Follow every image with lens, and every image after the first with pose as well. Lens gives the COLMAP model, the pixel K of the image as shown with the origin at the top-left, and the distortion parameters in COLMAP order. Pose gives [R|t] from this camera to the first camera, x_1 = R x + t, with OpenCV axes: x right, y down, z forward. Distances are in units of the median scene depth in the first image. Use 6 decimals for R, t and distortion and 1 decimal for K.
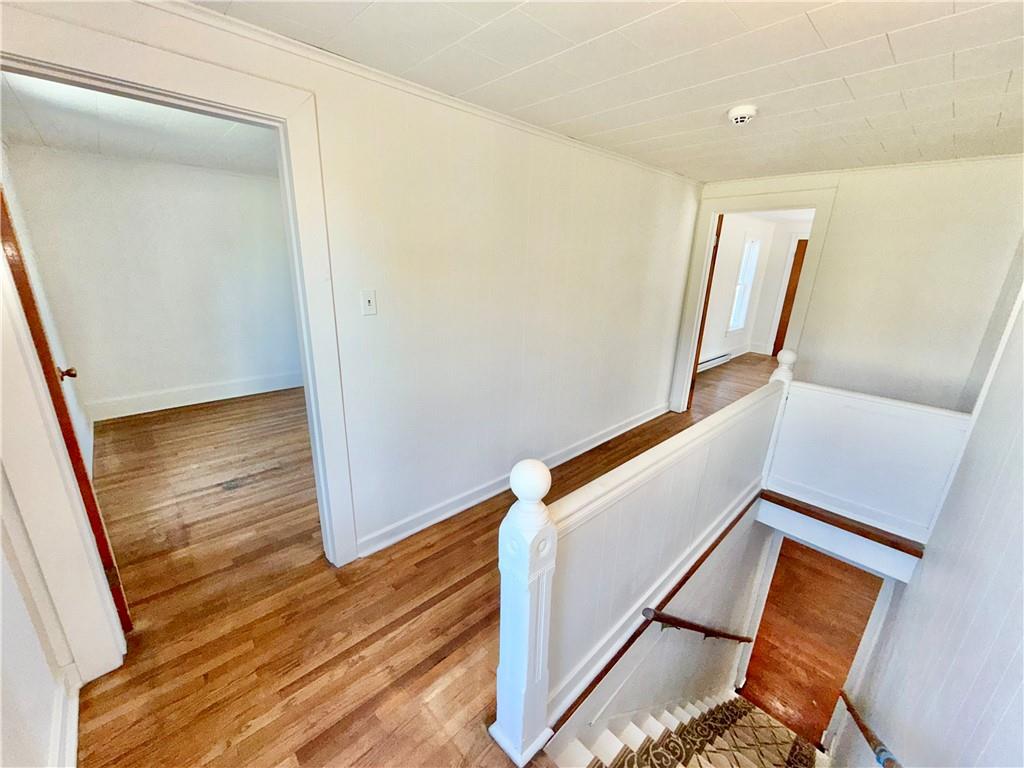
lens RADIAL K [[411.9, 0, 512.2], [0, 411.9, 381.1], [0, 0, 1]] dist [0.002566, 0.000189]
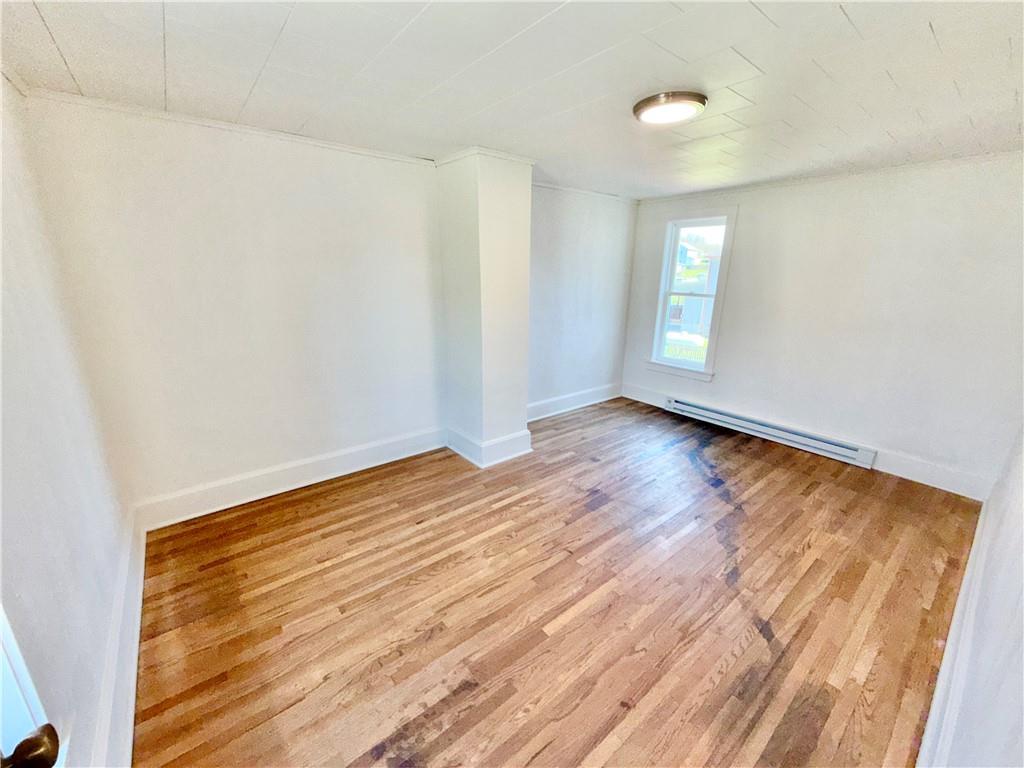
lens RADIAL K [[411.9, 0, 512.4], [0, 411.9, 379.4], [0, 0, 1]] dist [0.002566, 0.000189]
pose [[0.996982, 0.003812, -0.077540, -0.438646], [-0.004759, 0.999916, -0.012044, -0.151725], [0.077488, 0.012377, 0.996916, 0.443367]]
